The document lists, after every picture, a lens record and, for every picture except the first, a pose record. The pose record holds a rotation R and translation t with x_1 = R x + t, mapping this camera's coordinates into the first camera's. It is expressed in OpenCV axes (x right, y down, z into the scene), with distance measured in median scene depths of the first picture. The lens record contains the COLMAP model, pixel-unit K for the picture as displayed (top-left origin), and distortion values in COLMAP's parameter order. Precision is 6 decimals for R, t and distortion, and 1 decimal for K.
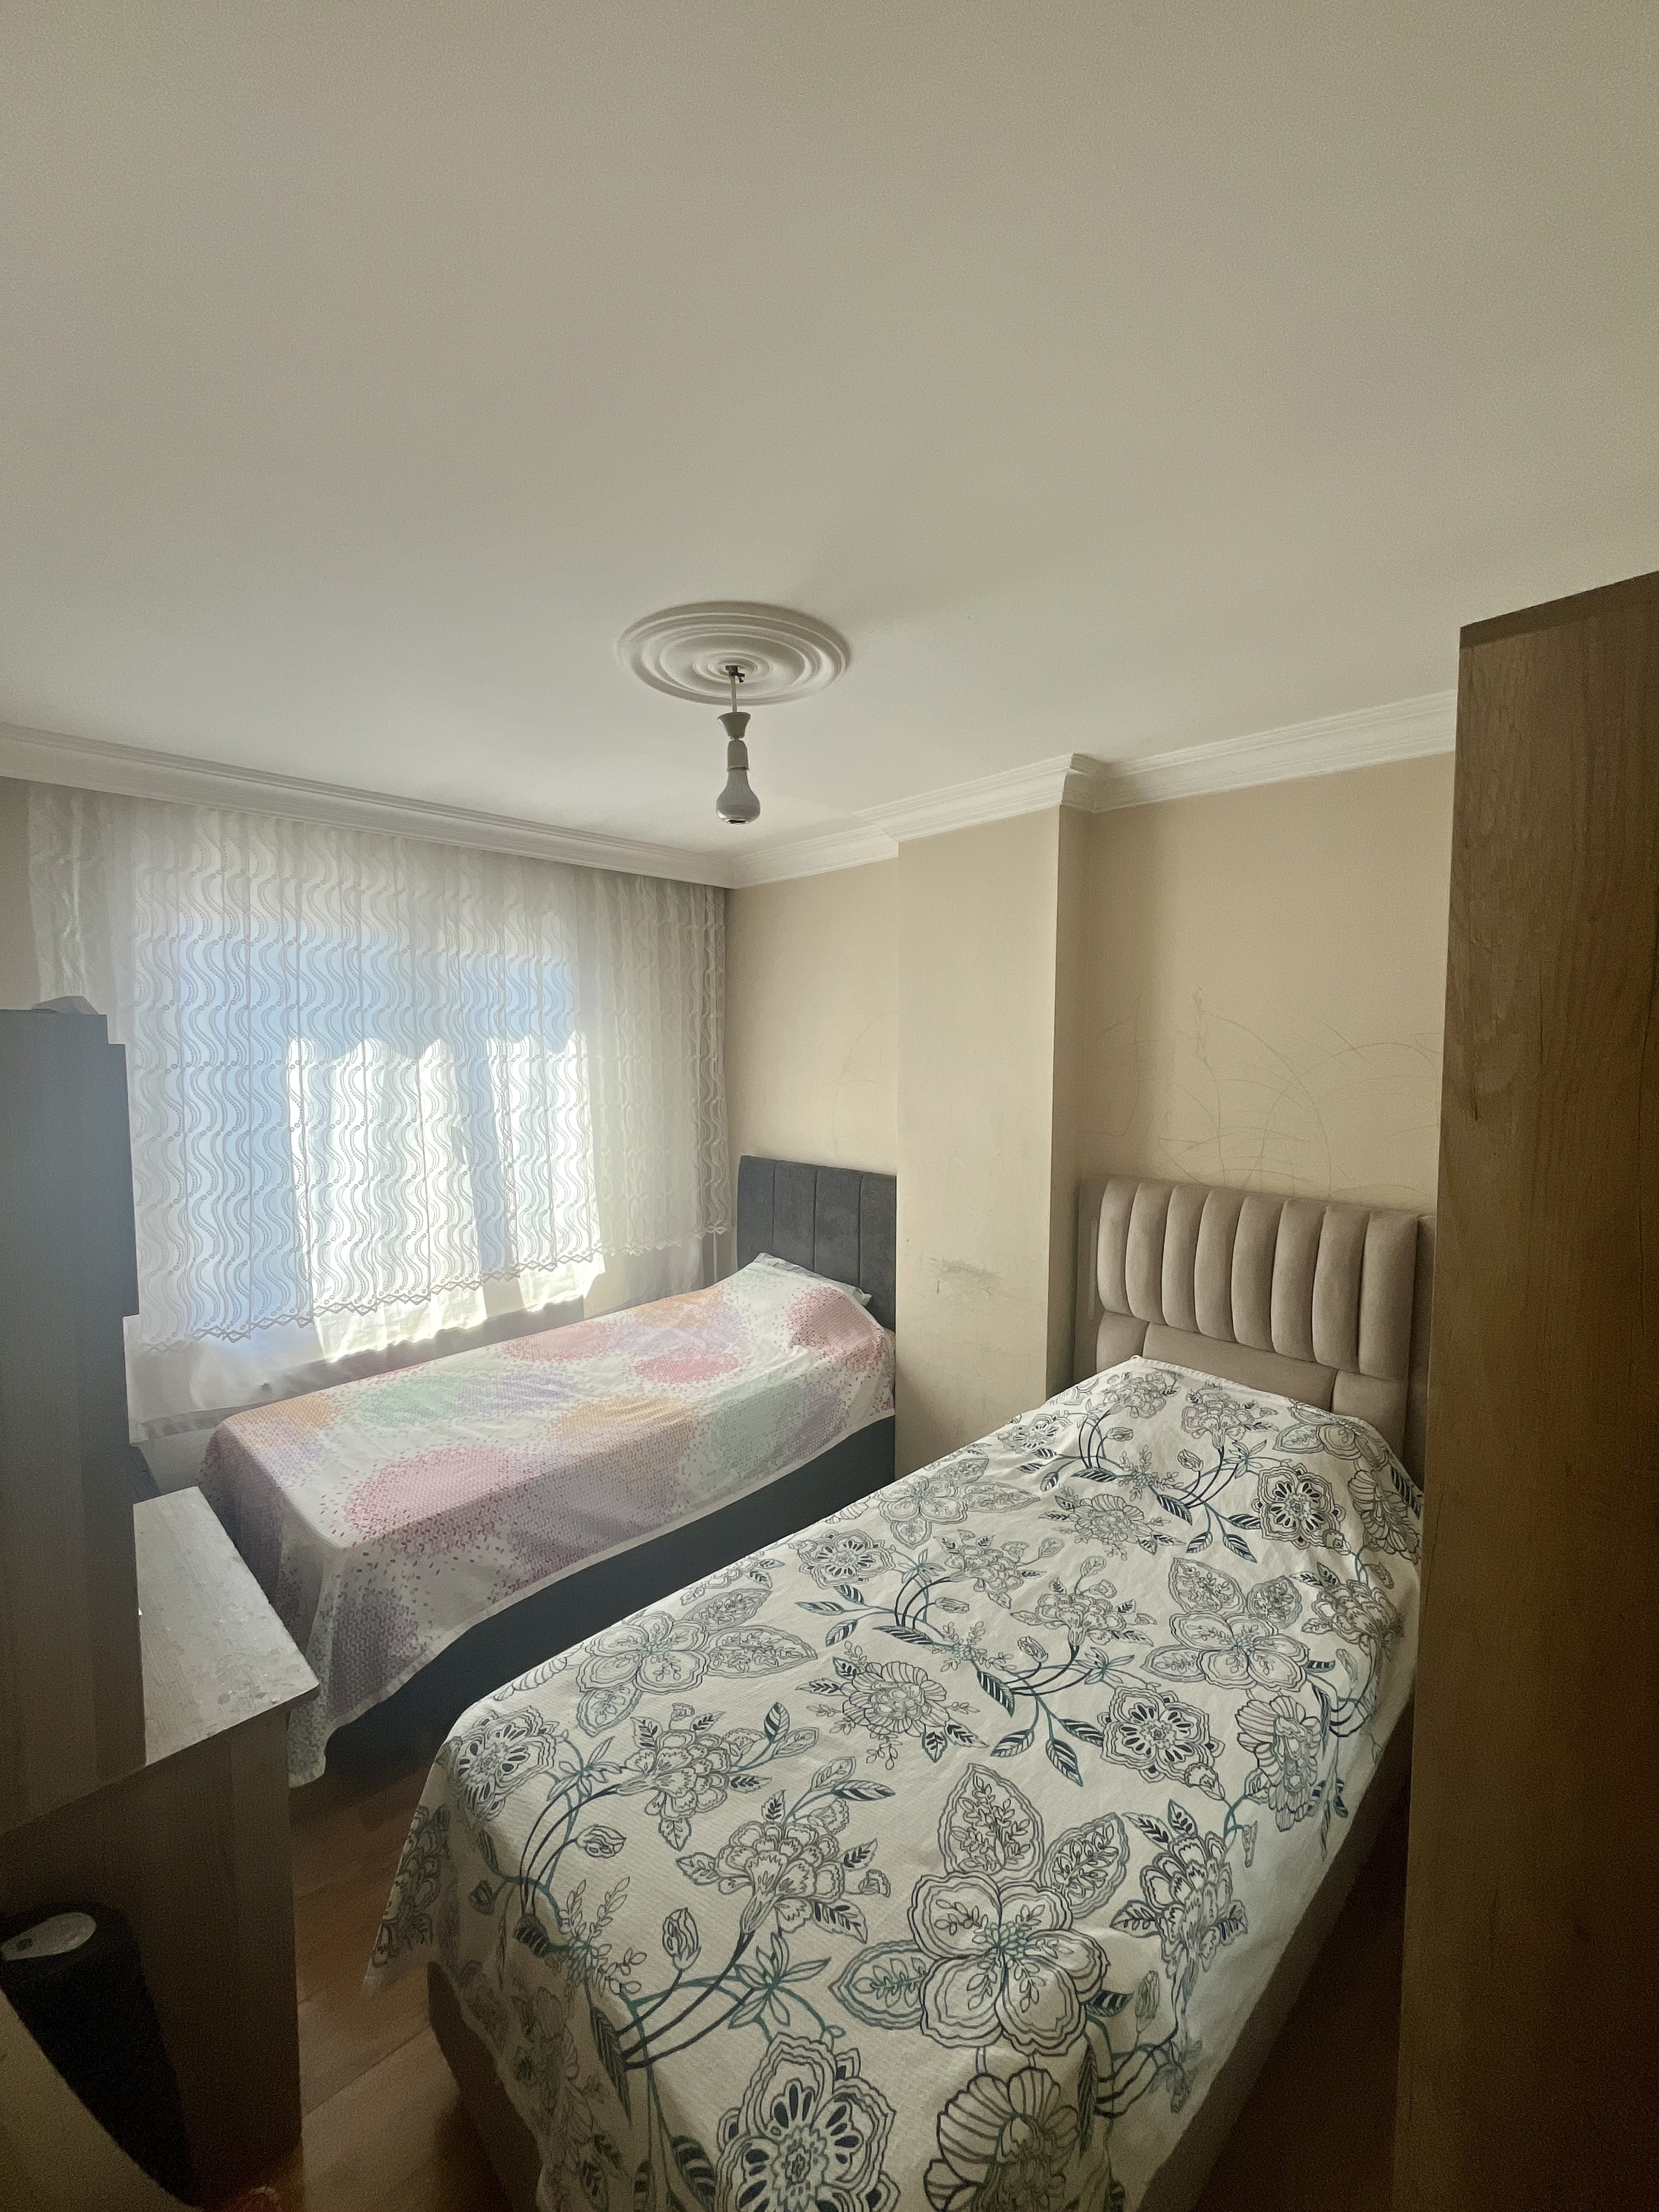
lens RADIAL K [[892.7, 0, 825.8], [0, 892.7, 1099.9], [0, 0, 1]] dist [-0.000605, 0.000310]
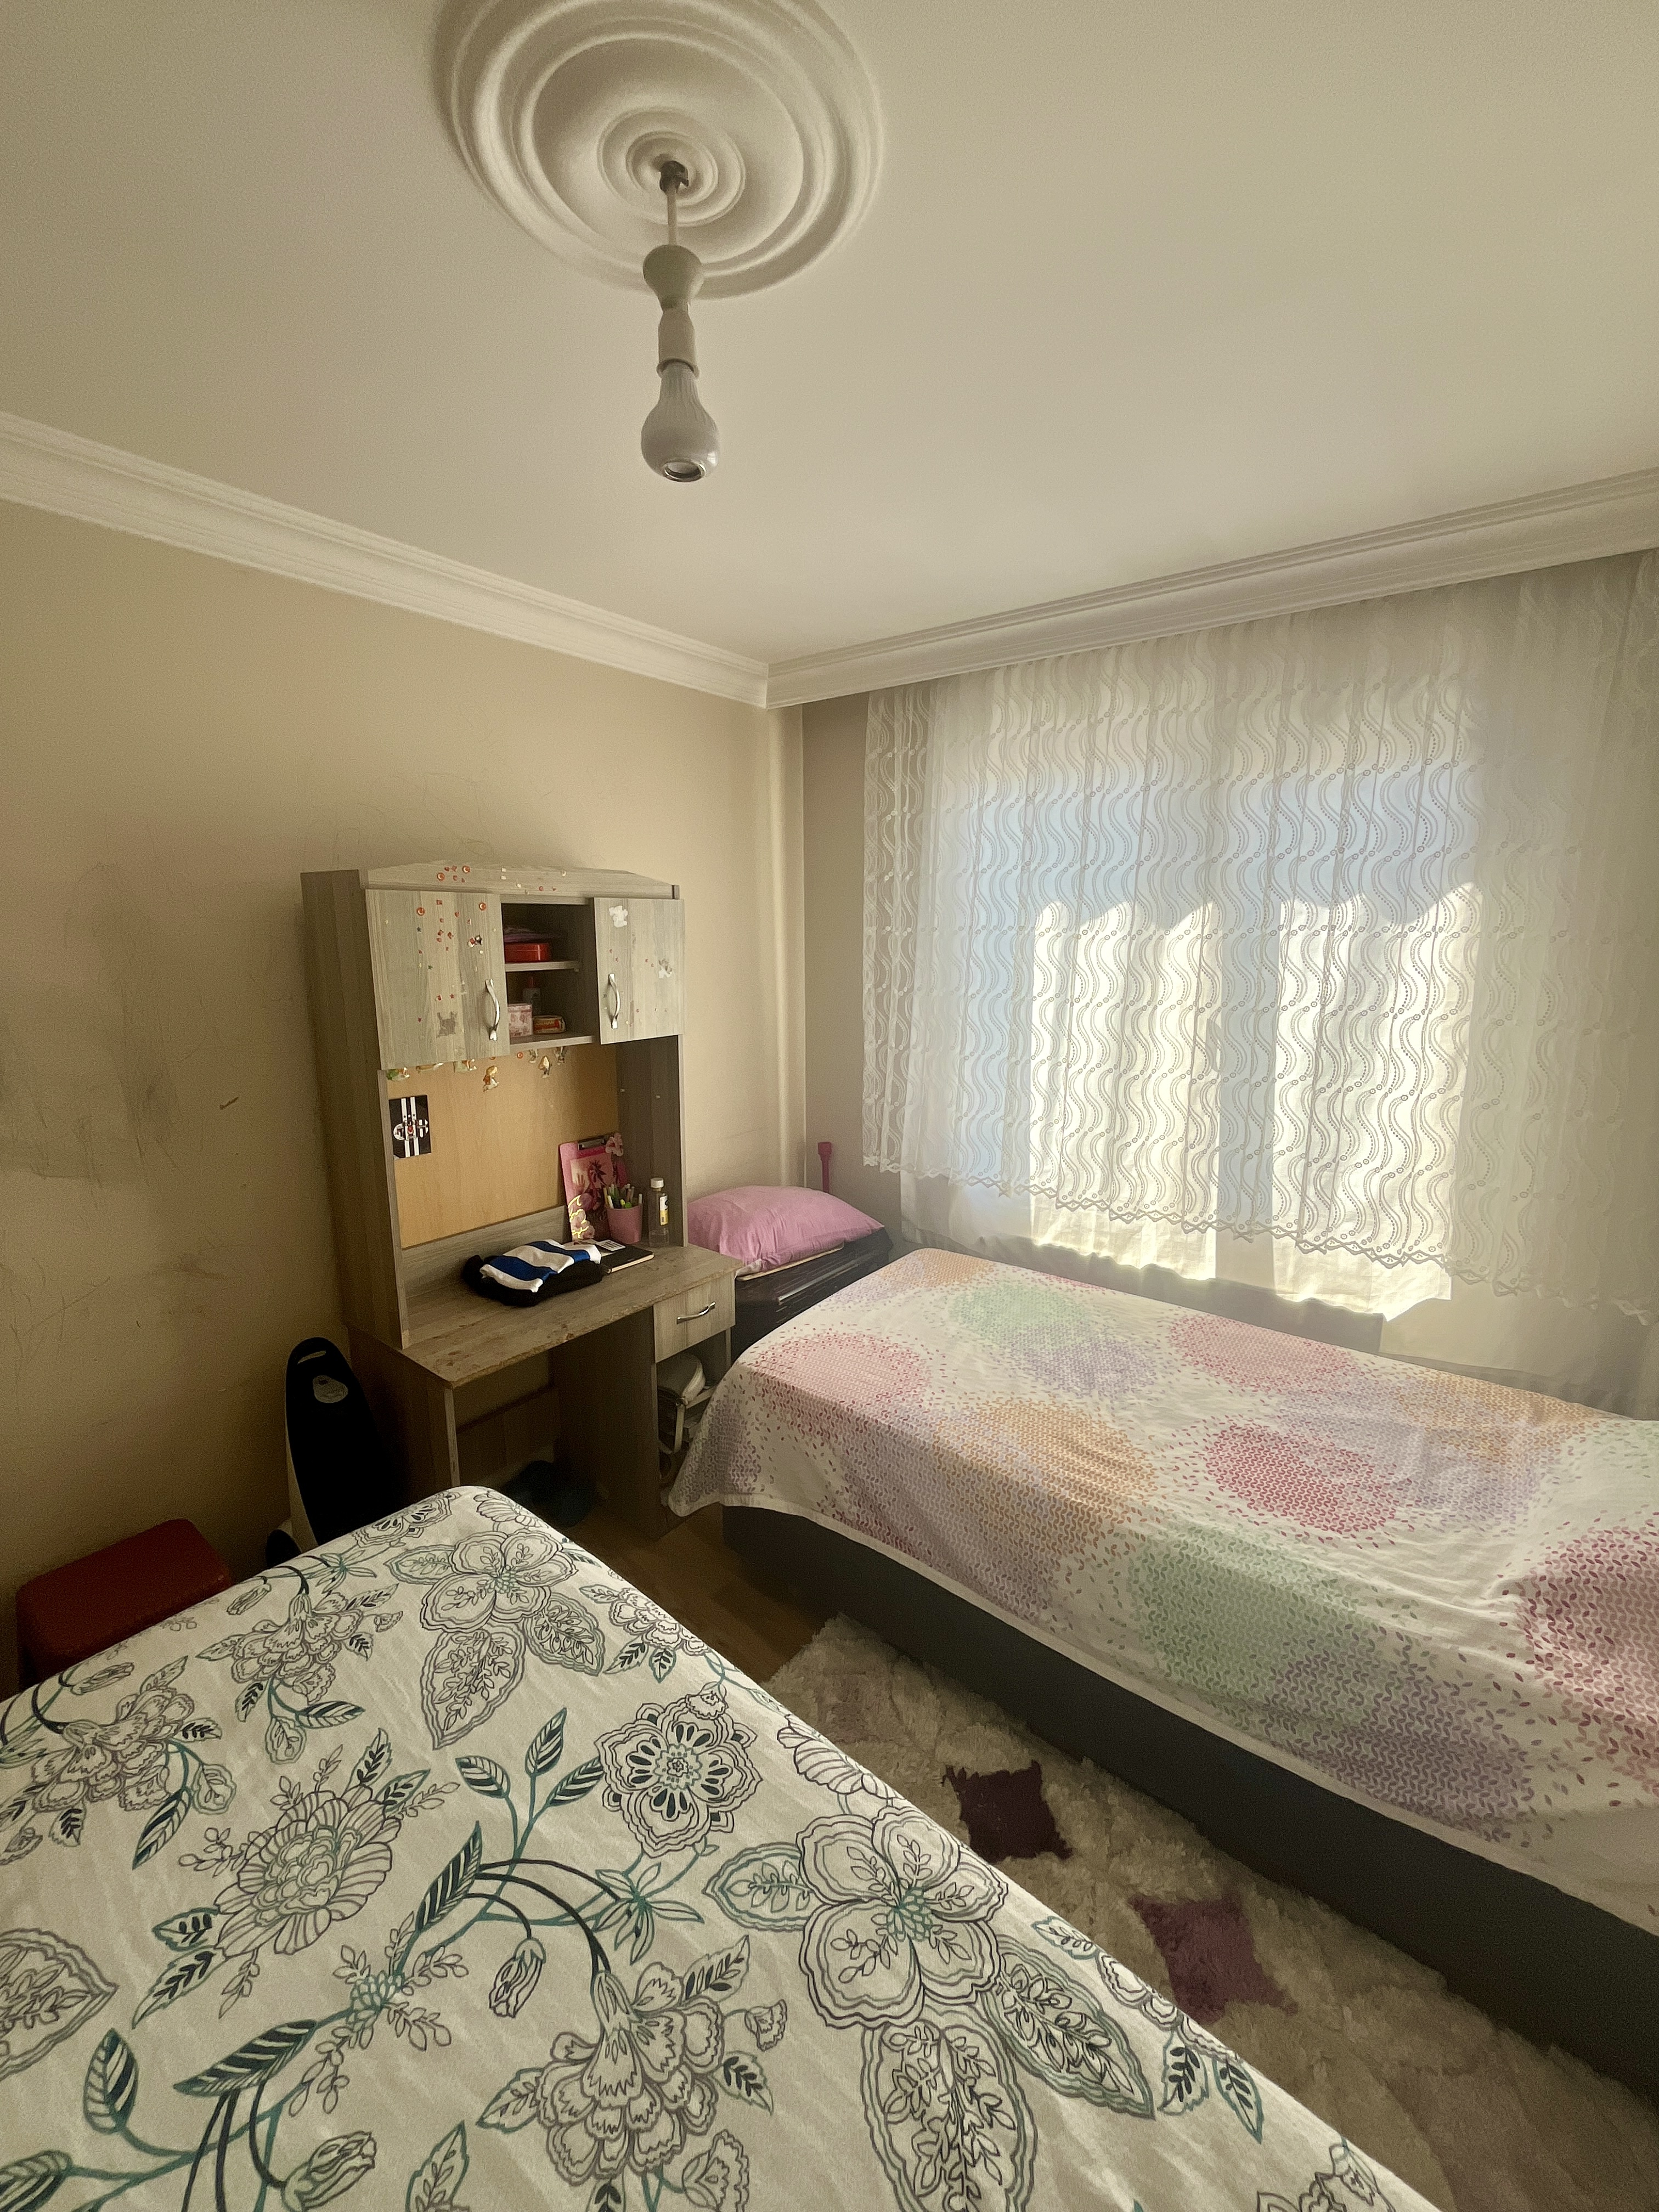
lens RADIAL K [[892.7, 0, 822.3], [0, 892.7, 1105.0], [0, 0, 1]] dist [-0.000605, 0.000310]
pose [[0.105860, 0.193101, -0.975451, 0.645486], [-0.074007, 0.979773, 0.185925, -0.032713], [0.991623, 0.052509, 0.118010, 1.251057]]
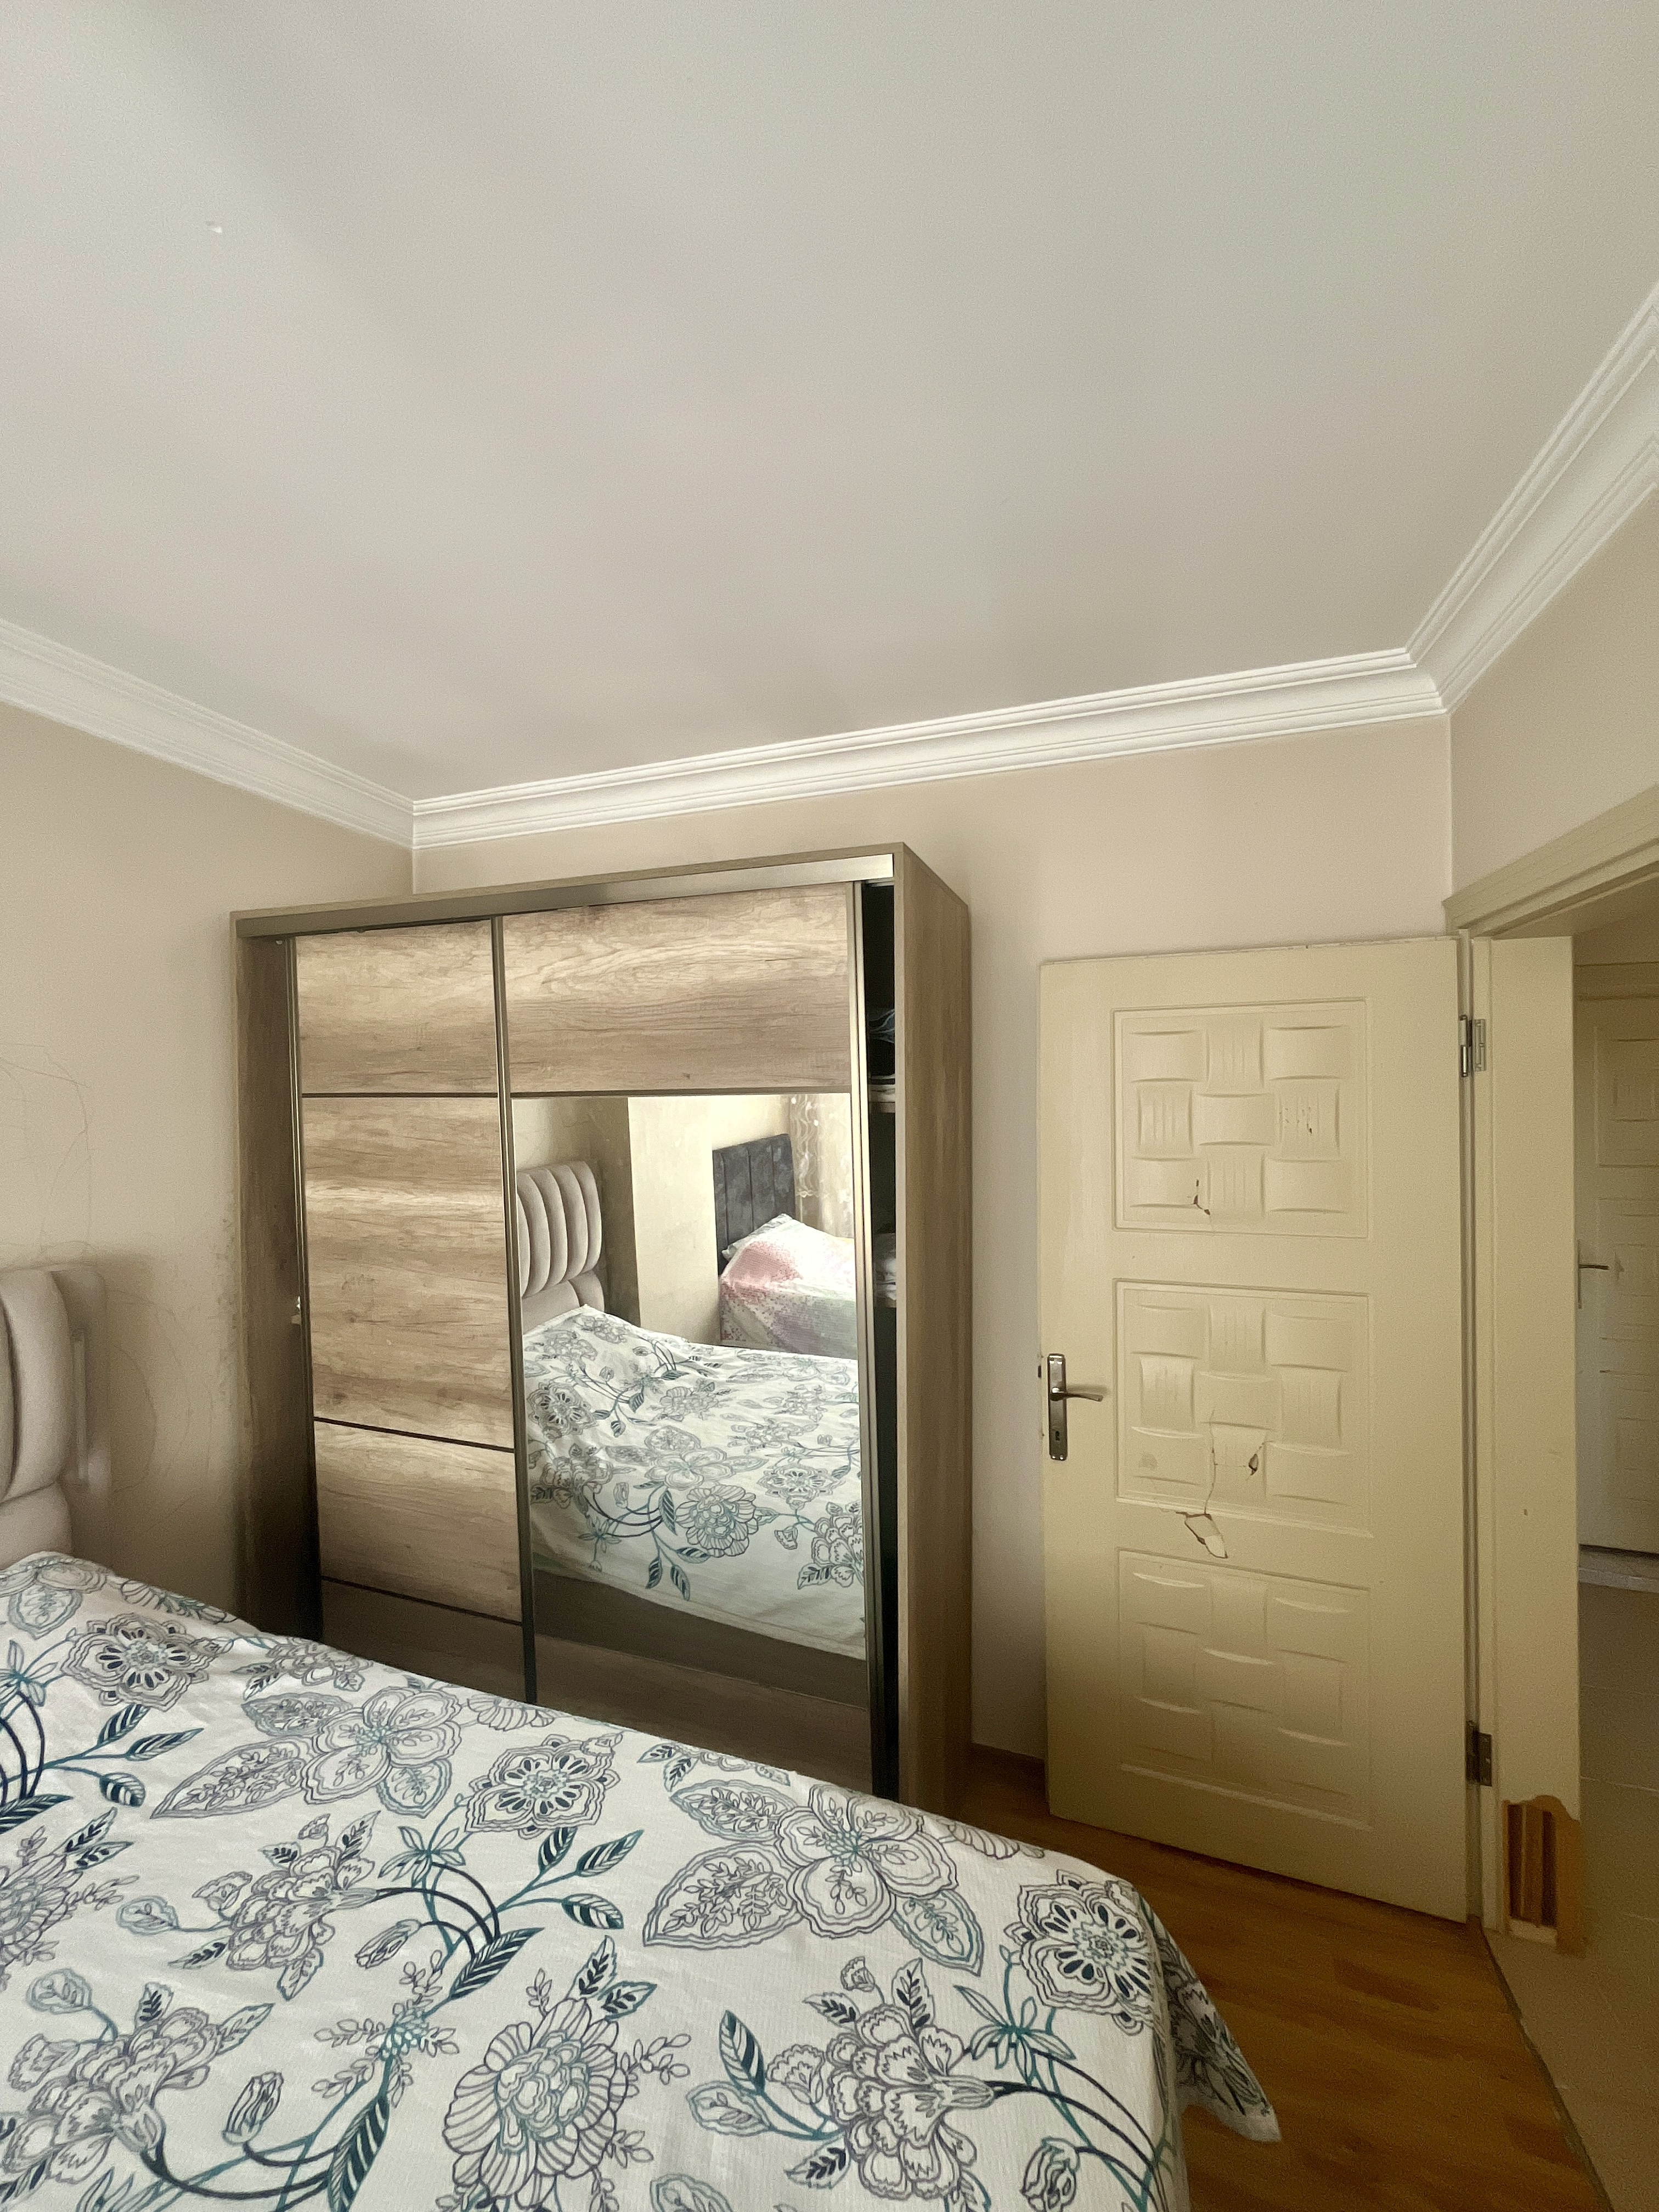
lens RADIAL K [[892.7, 0, 830.2], [0, 892.7, 1114.1], [0, 0, 1]] dist [-0.000605, 0.000310]
pose [[-0.472299, -0.010816, 0.881372, -0.521493], [0.076775, 0.995620, 0.053360, 0.004304], [-0.878088, 0.092869, -0.469400, 1.034804]]
